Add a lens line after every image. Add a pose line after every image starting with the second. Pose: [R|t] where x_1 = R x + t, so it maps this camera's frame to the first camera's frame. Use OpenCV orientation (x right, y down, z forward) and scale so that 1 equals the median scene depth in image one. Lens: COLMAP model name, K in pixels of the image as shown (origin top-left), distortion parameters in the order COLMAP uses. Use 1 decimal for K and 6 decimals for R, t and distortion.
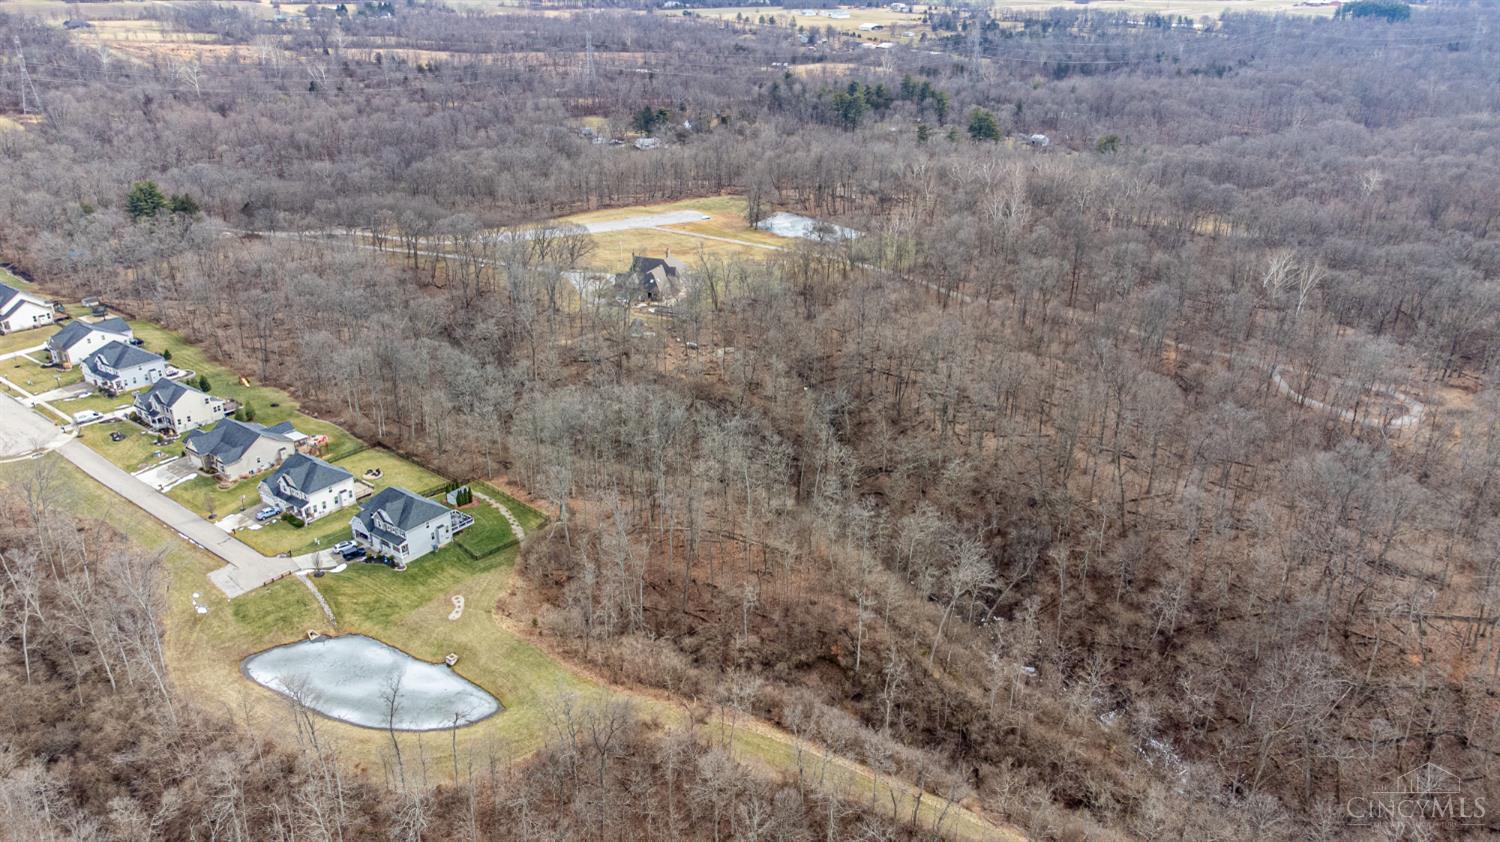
lens RADIAL K [[1112.1, 0, 750.0], [0, 1112.1, 421.0], [0, 0, 1]] dist [0.008152, 0.084724]
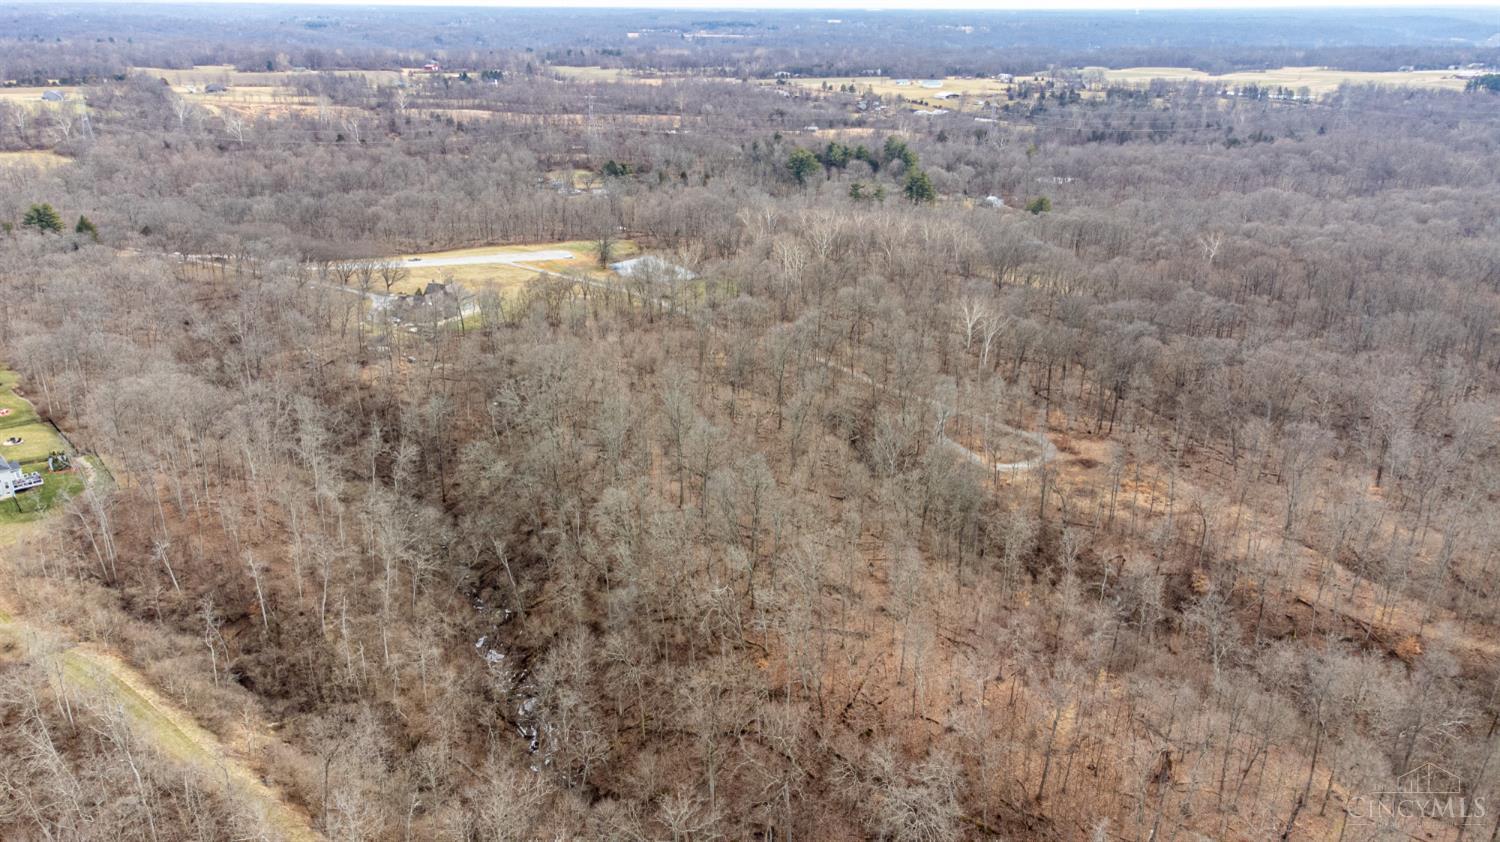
lens RADIAL K [[1110.3, 0, 750.5], [0, 1110.3, 430.0], [0, 0, 1]] dist [0.009731, 0.072665]
pose [[0.982945, 0.060986, -0.173494, 0.213493], [-0.070062, 0.996450, -0.046669, 0.012828], [0.170032, 0.058029, 0.983728, -0.006030]]
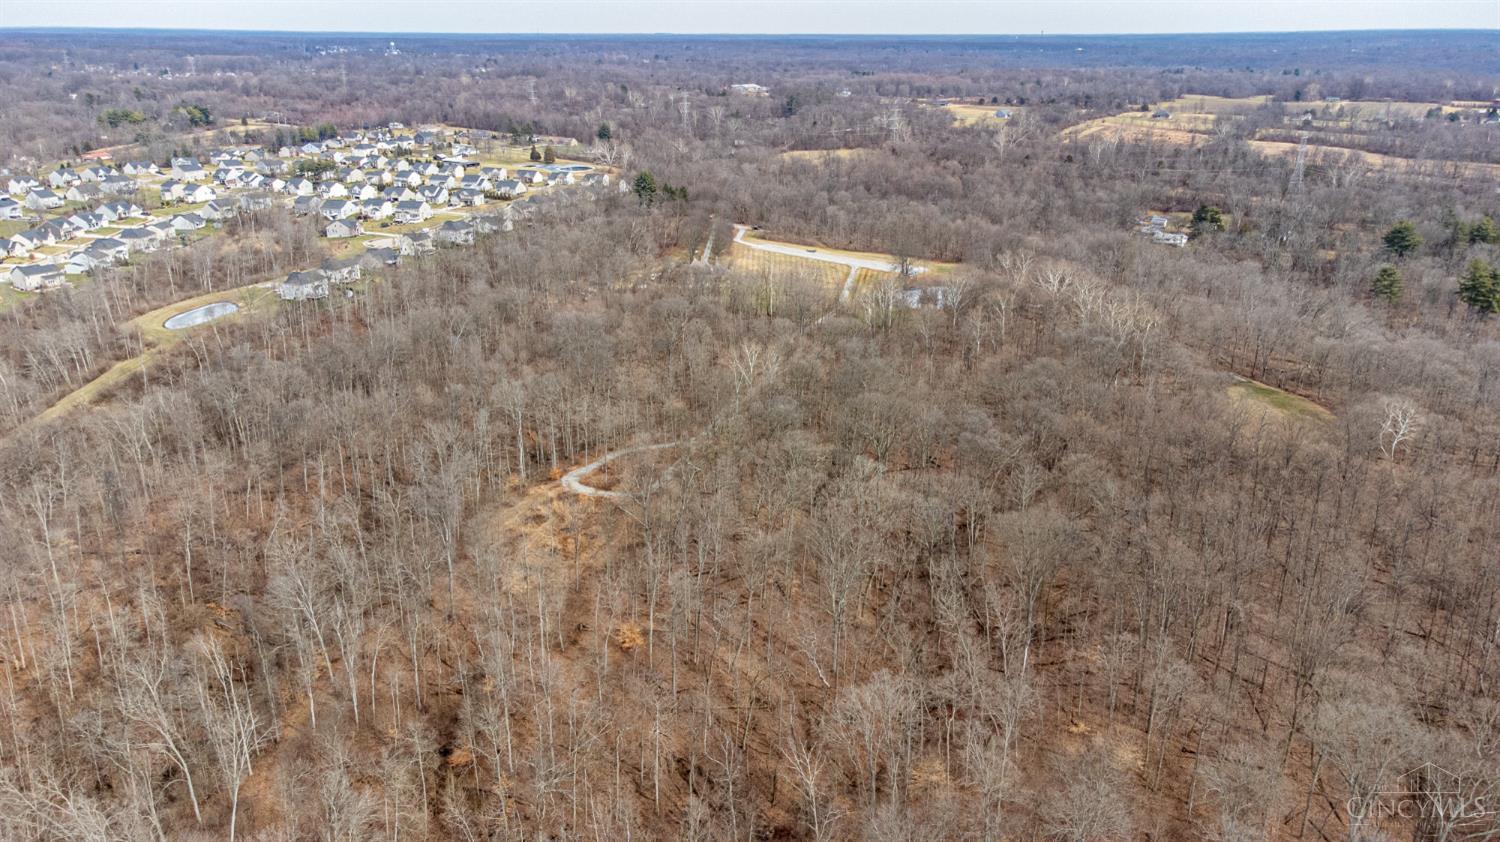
lens RADIAL K [[1110.3, 0, 750.5], [0, 1110.3, 430.0], [0, 0, 1]] dist [0.009731, 0.072665]
pose [[0.323822, 0.310690, -0.893650, 0.615283], [-0.382621, 0.906863, 0.176637, -0.114107], [0.865298, 0.284731, 0.412539, 0.293476]]
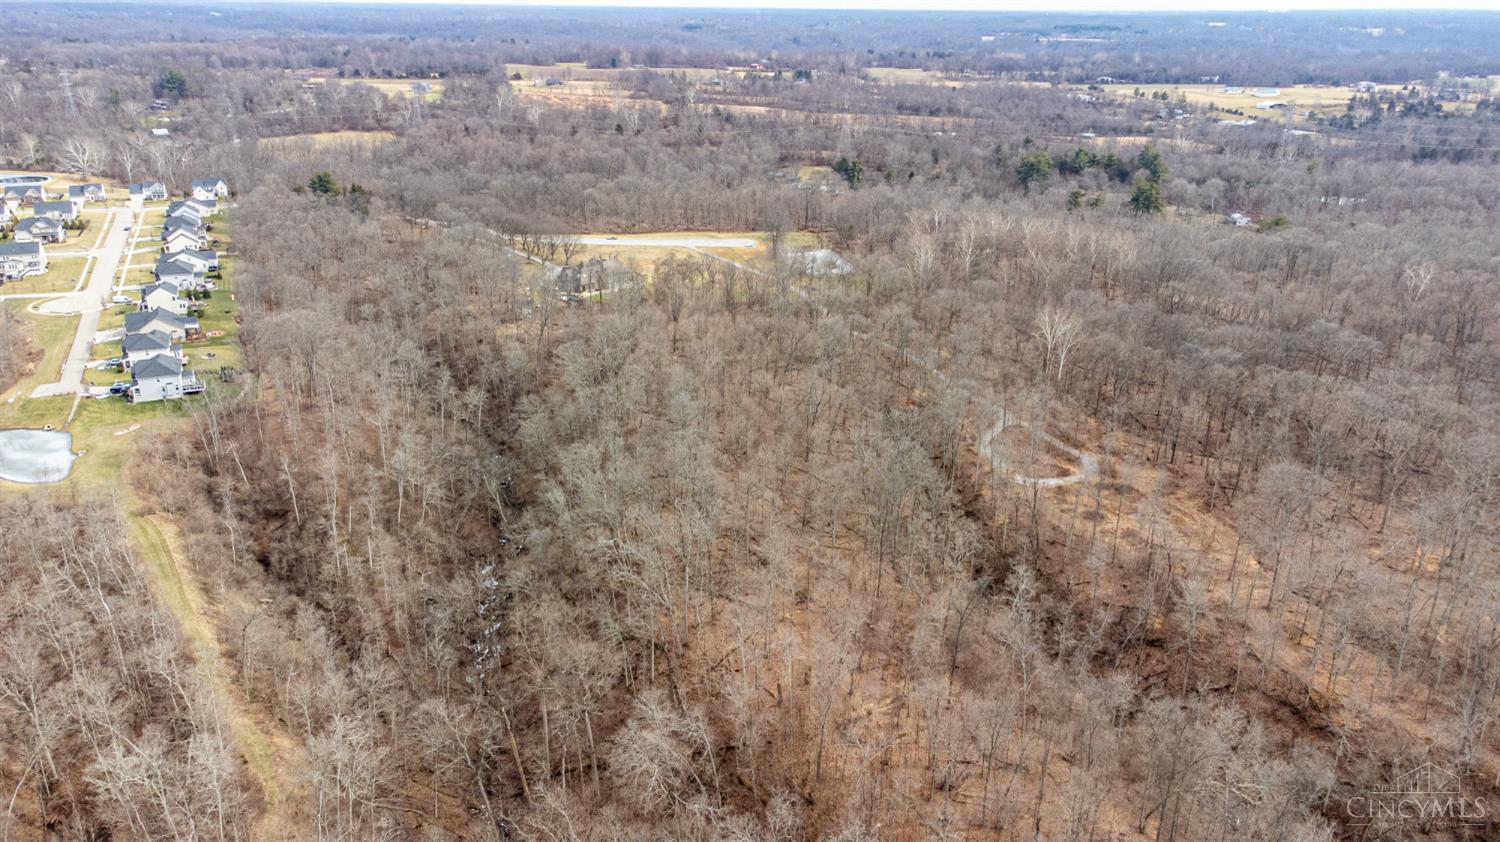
lens RADIAL K [[1112.1, 0, 750.0], [0, 1112.1, 421.0], [0, 0, 1]] dist [0.008152, 0.084724]
pose [[0.876593, 0.167903, -0.450991, 0.324105], [-0.196429, 0.980374, -0.016808, 0.005863], [0.439318, 0.103321, 0.892370, 0.012365]]
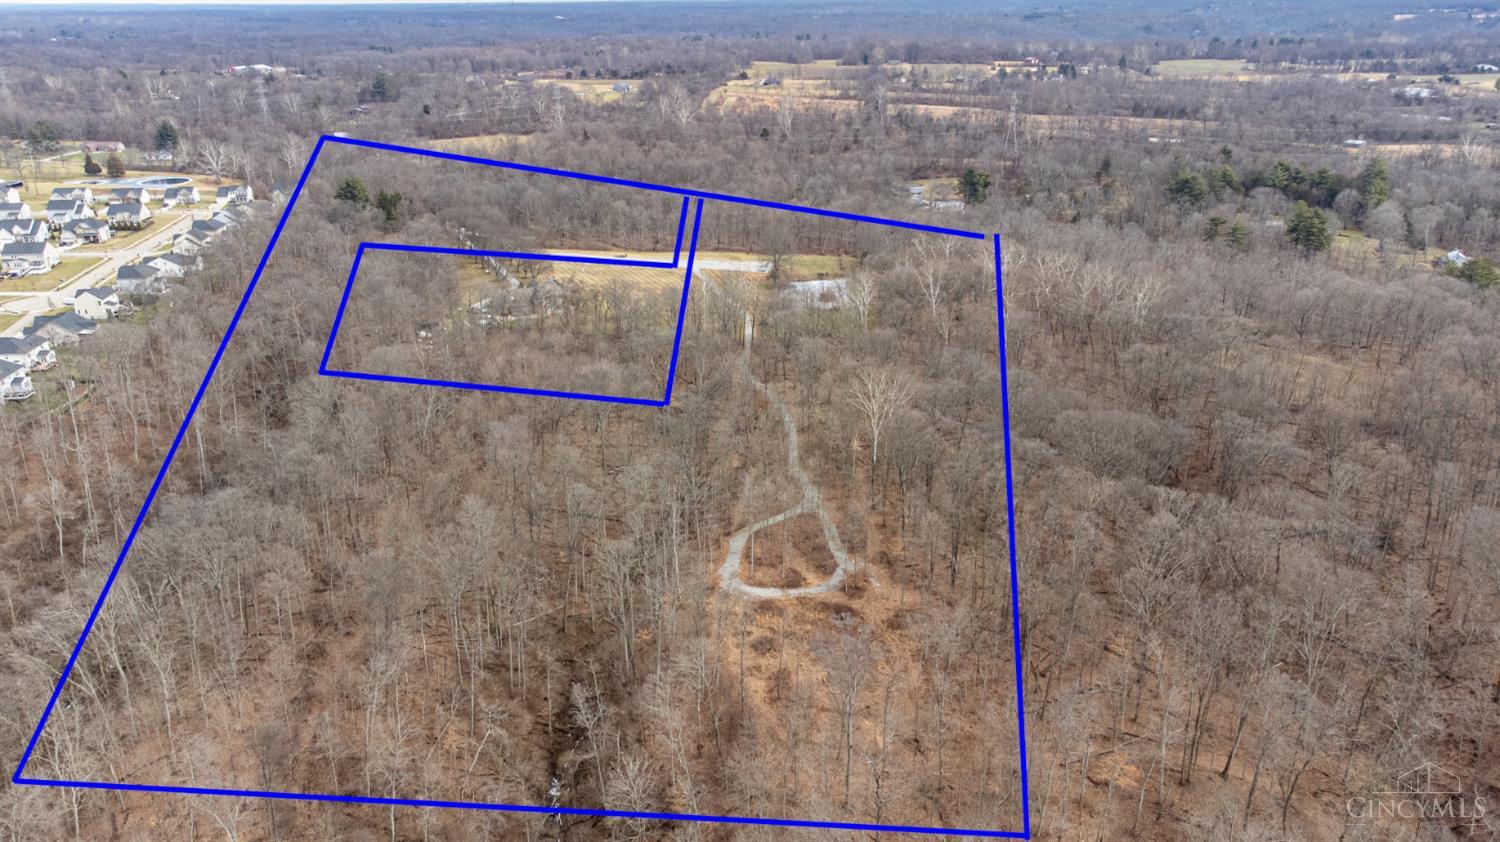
lens RADIAL K [[1216.4, 0, 739.8], [0, 1216.4, 417.2], [0, 0, 1]] dist [0.004919, 0.104434]
pose [[0.692491, 0.216552, -0.688158, 0.460464], [-0.271706, 0.961935, 0.029288, -0.055435], [0.668306, 0.166695, 0.724969, 0.155606]]
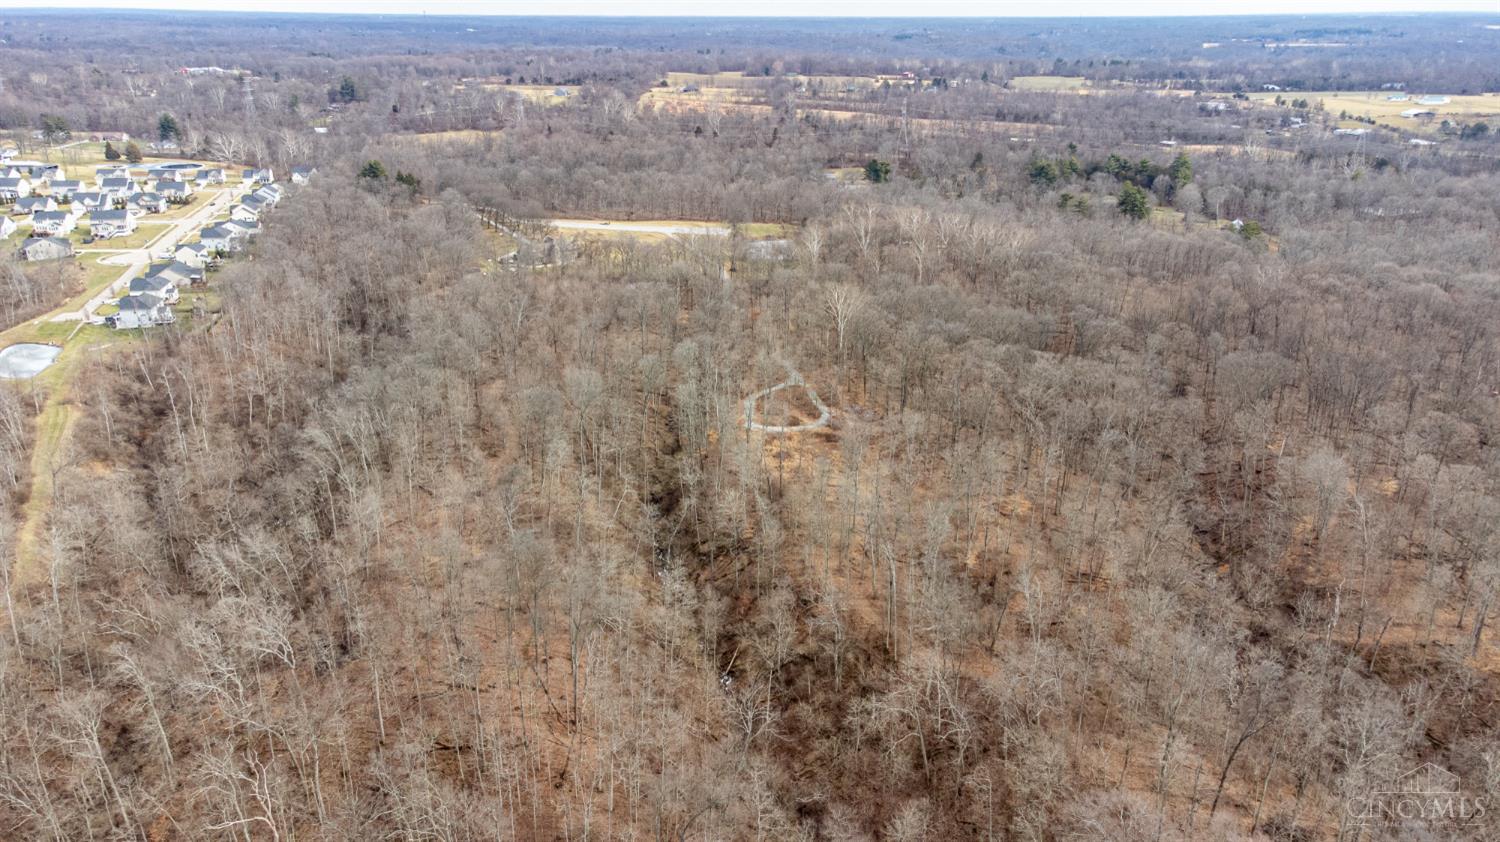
lens RADIAL K [[1112.1, 0, 750.0], [0, 1112.1, 421.0], [0, 0, 1]] dist [0.008152, 0.084724]
pose [[0.760427, 0.215915, -0.612479, 0.511036], [-0.258562, 0.965799, 0.019450, -0.009734], [0.595731, 0.143574, 0.790247, 0.050041]]
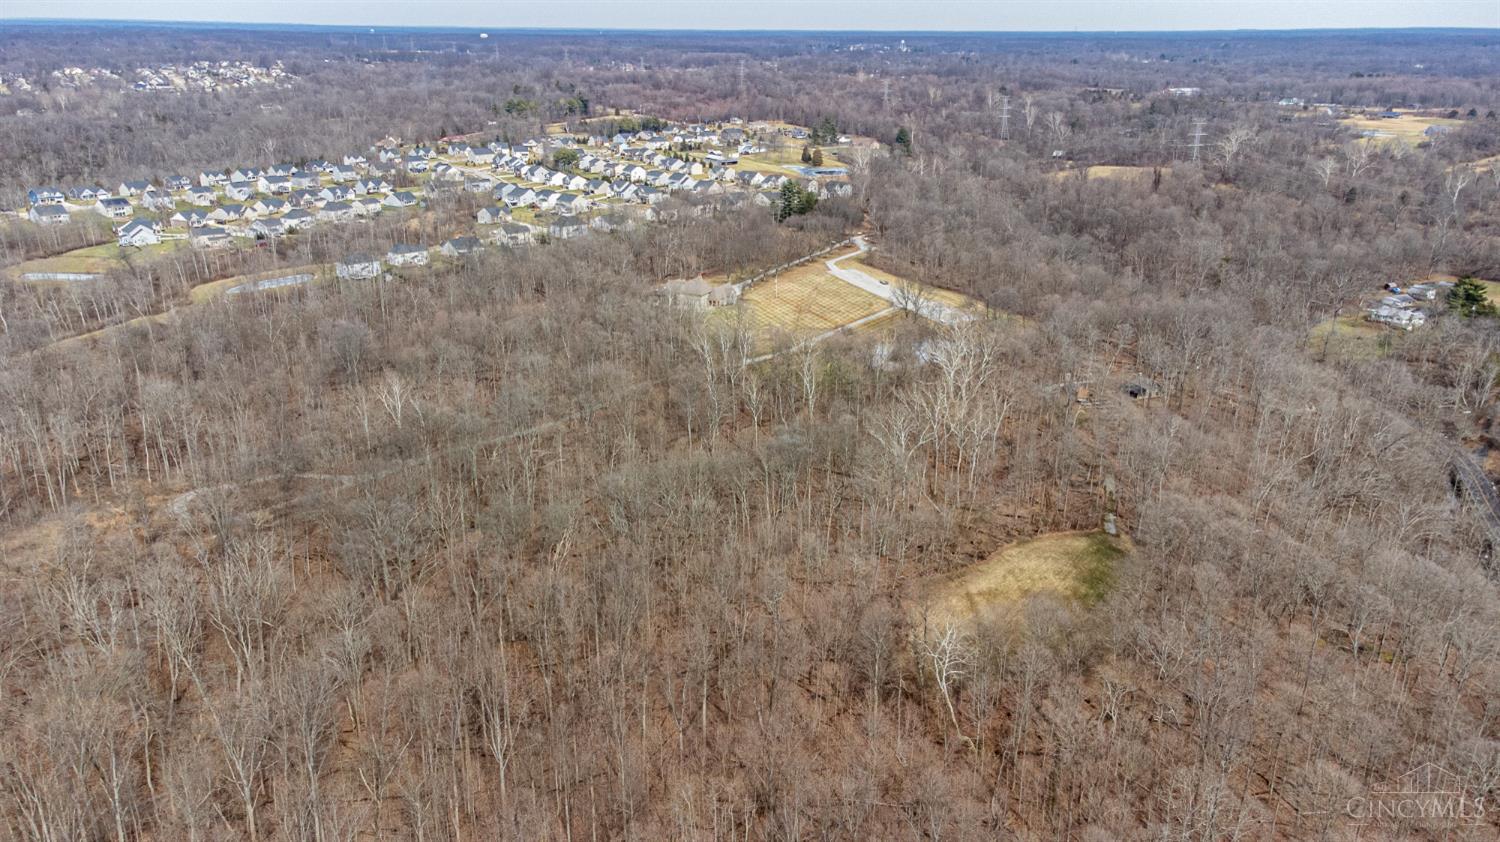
lens RADIAL K [[1110.3, 0, 750.5], [0, 1110.3, 430.0], [0, 0, 1]] dist [0.009731, 0.072665]
pose [[-0.138697, 0.327277, -0.934694, 0.563331], [-0.409876, 0.840217, 0.355017, -0.237588], [0.901535, 0.432348, 0.017608, 0.570464]]
